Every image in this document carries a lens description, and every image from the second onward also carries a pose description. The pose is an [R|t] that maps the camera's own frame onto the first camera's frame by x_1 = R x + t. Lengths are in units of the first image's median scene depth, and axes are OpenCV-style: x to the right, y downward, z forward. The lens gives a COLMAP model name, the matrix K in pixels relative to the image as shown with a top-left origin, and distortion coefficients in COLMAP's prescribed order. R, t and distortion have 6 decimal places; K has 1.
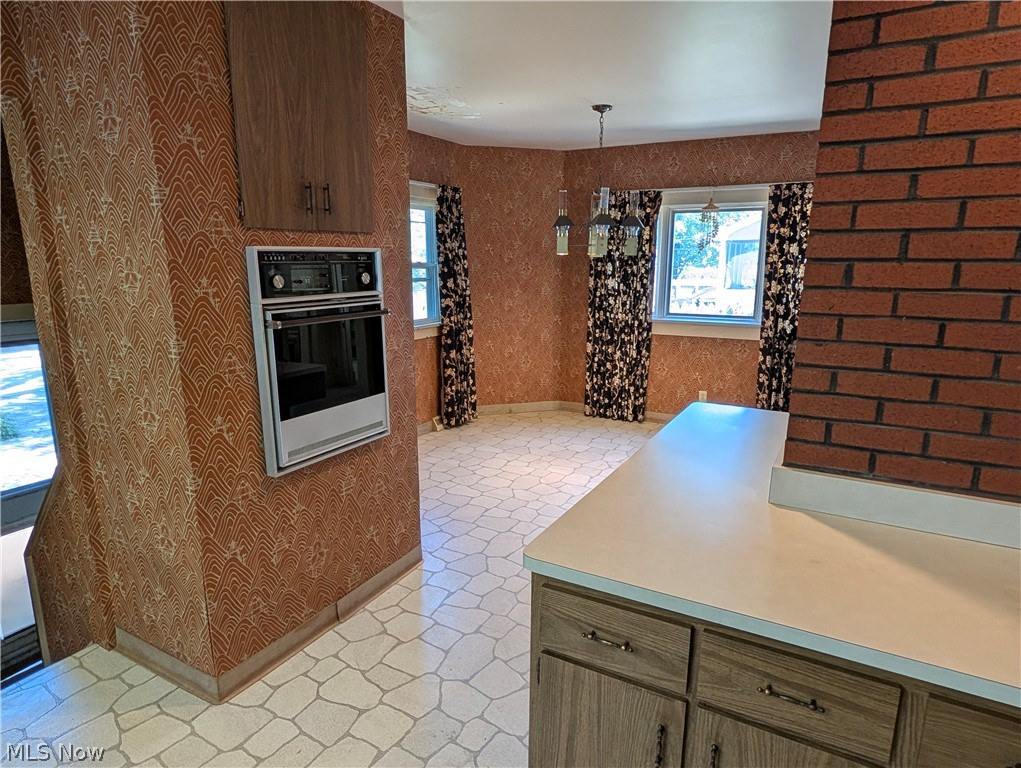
lens RADIAL K [[615.1, 0, 513.7], [0, 615.1, 395.7], [0, 0, 1]] dist [0.002853, -0.000031]
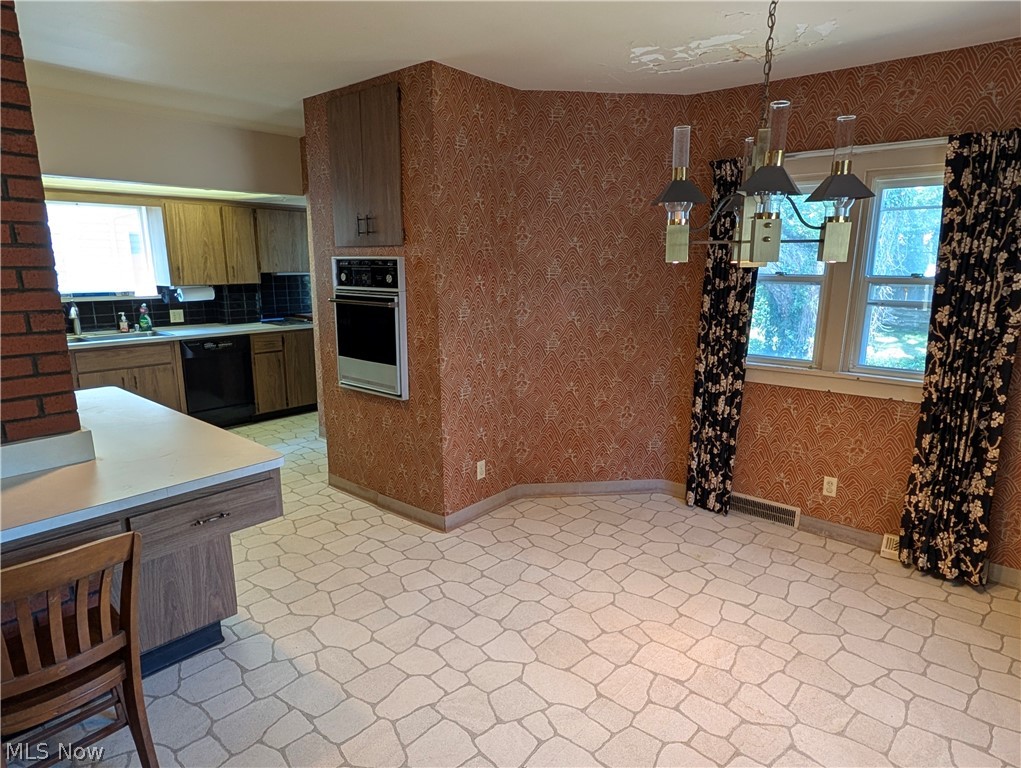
lens RADIAL K [[615.1, 0, 513.7], [0, 615.1, 395.7], [0, 0, 1]] dist [0.002853, -0.000031]
pose [[-0.205268, 0.207358, -0.956487, 0.519844], [-0.221202, 0.942180, 0.251728, -0.170852], [0.953381, 0.263249, -0.147531, 0.746373]]
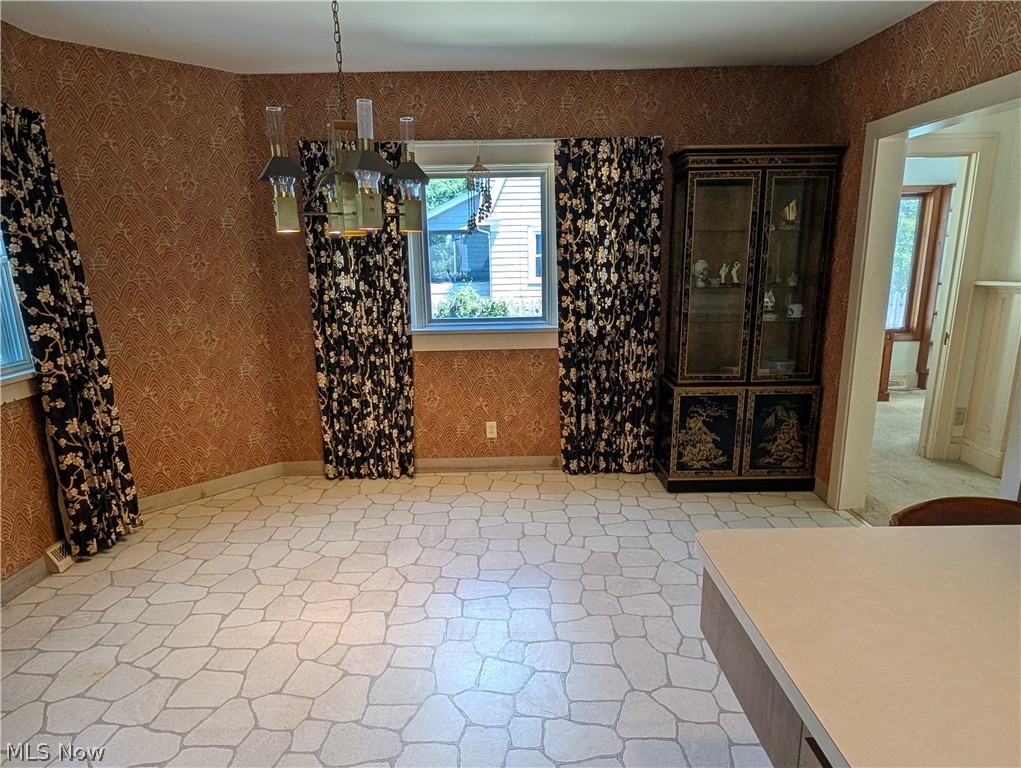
lens RADIAL K [[615.1, 0, 513.7], [0, 615.1, 395.7], [0, 0, 1]] dist [0.002853, -0.000031]
pose [[0.871791, -0.130690, 0.472124, -0.014361], [0.127332, 0.991084, 0.039223, -0.068934], [-0.473040, 0.025922, 0.880659, 0.359930]]
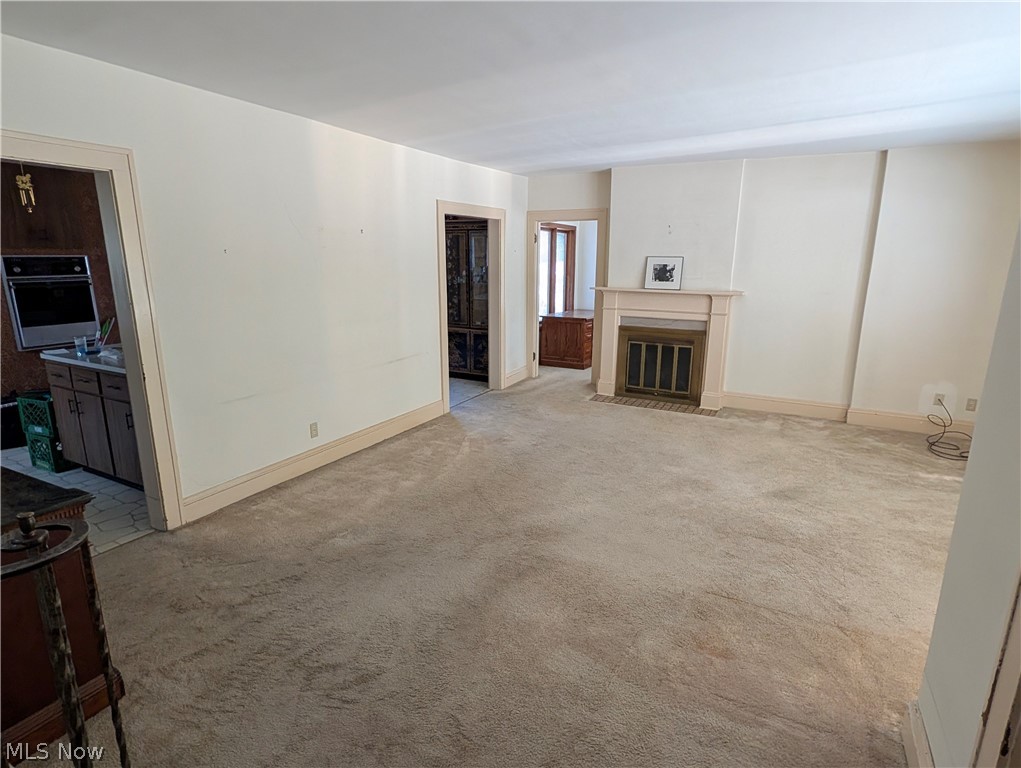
lens RADIAL K [[539.6, 0, 510.5], [0, 539.6, 384.0], [0, 0, 1]] dist [0.002513, 0.000187]
pose [[0.999916, -0.004409, 0.012215, 0.637596], [0.004285, 0.999939, 0.010144, 0.104989], [-0.012259, -0.010091, 0.999874, -0.483096]]
